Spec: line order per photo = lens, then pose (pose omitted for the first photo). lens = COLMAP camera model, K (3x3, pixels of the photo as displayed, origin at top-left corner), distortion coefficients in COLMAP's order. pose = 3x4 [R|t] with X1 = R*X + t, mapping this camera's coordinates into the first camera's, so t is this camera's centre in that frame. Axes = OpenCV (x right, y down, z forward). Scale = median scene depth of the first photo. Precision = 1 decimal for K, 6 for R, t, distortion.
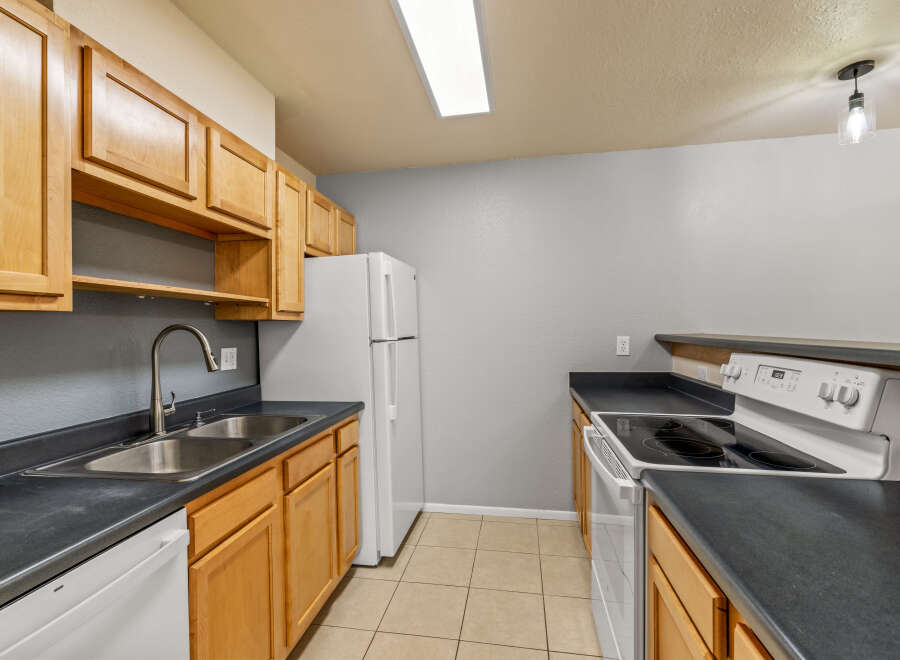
lens RADIAL K [[427.5, 0, 446.6], [0, 427.5, 329.7], [0, 0, 1]] dist [-0.000374, 0.001262]
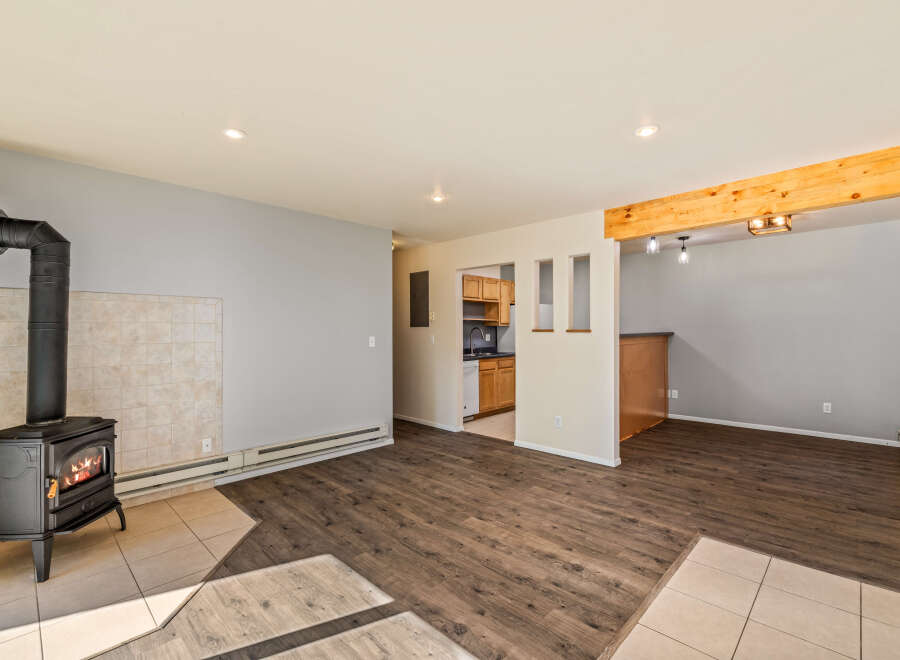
lens RADIAL K [[425.3, 0, 448.0], [0, 425.3, 331.6], [0, 0, 1]] dist [-0.001112, 0.000149]
pose [[0.827152, 0.008261, -0.561918, 1.249012], [-0.005856, 0.999964, 0.006081, 0.004733], [0.561948, -0.001740, 0.827171, -2.189519]]
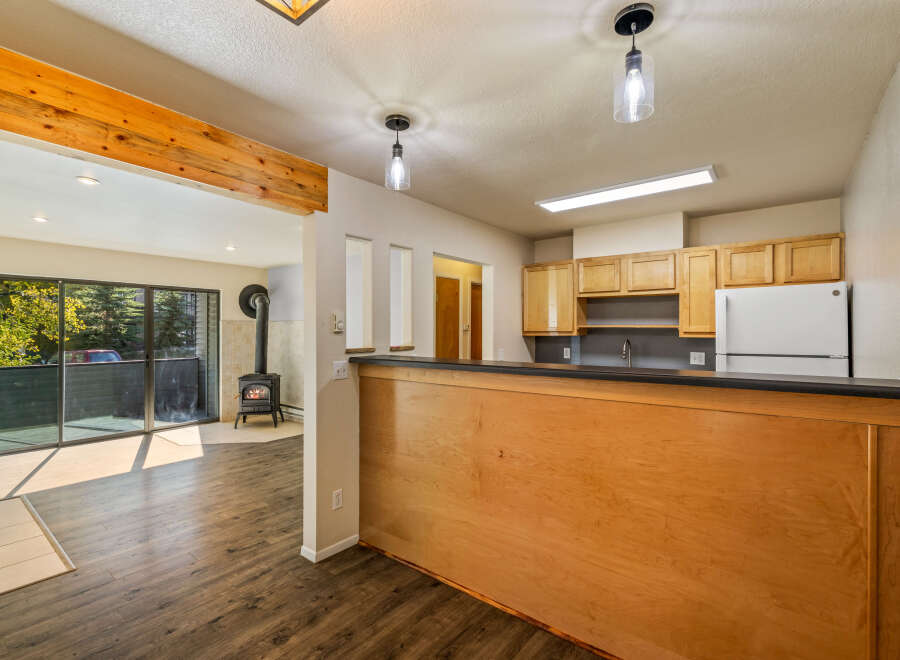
lens RADIAL K [[427.5, 0, 446.6], [0, 427.5, 329.7], [0, 0, 1]] dist [-0.000374, 0.001262]
pose [[-0.477362, 0.007303, -0.878676, 1.757258], [0.000222, 0.999966, 0.008191, -0.074524], [0.878706, 0.003715, -0.477348, 1.064034]]
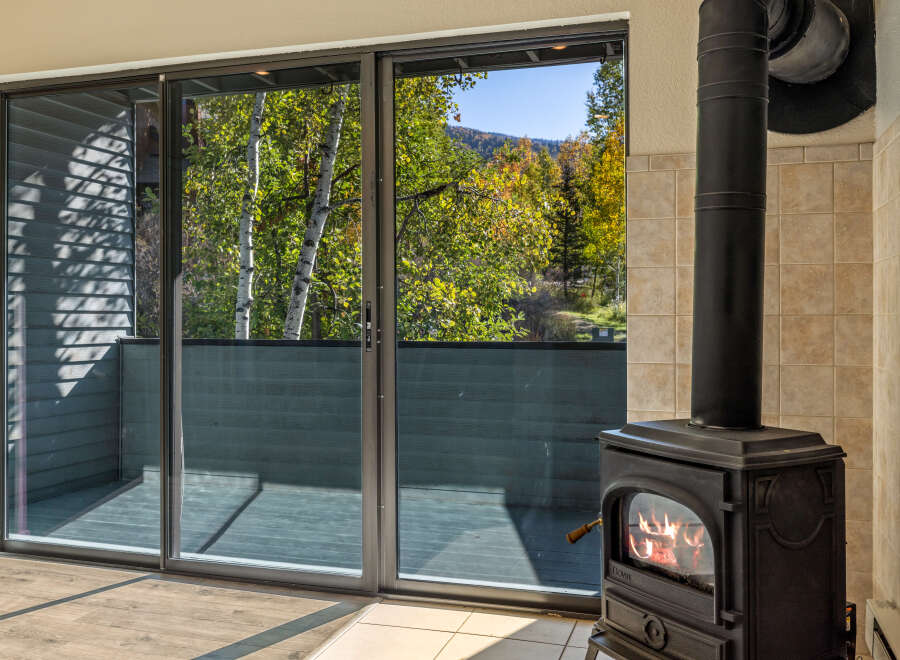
lens RADIAL K [[881.5, 0, 432.1], [0, 881.5, 288.1], [0, 0, 1]] dist [-0.006696, 0.001725]
pose [[-0.990435, 0.011430, 0.137509, -0.260507], [0.007458, 0.999541, -0.029372, 0.147348], [-0.137782, -0.028065, -0.990065, -0.590060]]
